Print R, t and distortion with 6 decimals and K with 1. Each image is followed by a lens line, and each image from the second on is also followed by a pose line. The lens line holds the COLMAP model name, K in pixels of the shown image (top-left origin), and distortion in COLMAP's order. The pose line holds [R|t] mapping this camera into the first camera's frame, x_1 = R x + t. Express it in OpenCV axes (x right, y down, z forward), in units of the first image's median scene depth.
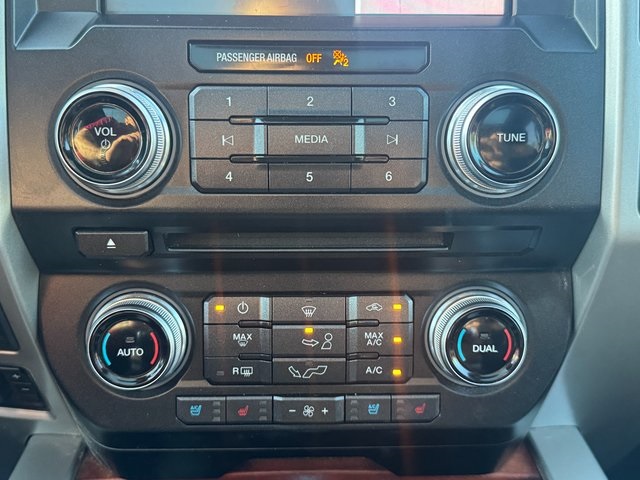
lens RADIAL K [[697.7, 0, 320.0], [0, 697.7, 240.0], [0, 0, 1]] dist [0.069636, -0.003201]
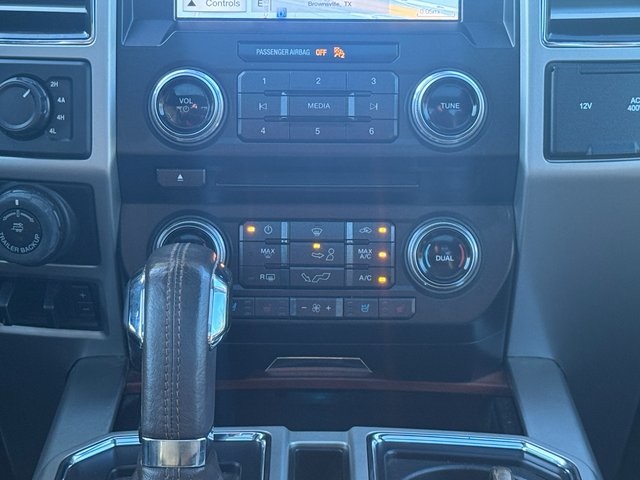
lens RADIAL K [[1713.3, 0, 320.0], [0, 1713.3, 240.0], [0, 0, 1]] dist [0.063346, 0.355247]
pose [[0.999631, 0.006777, -0.026314, 0.077477], [-0.008641, 0.997412, -0.071372, 0.354046], [0.025762, 0.071573, 0.997103, -2.312883]]
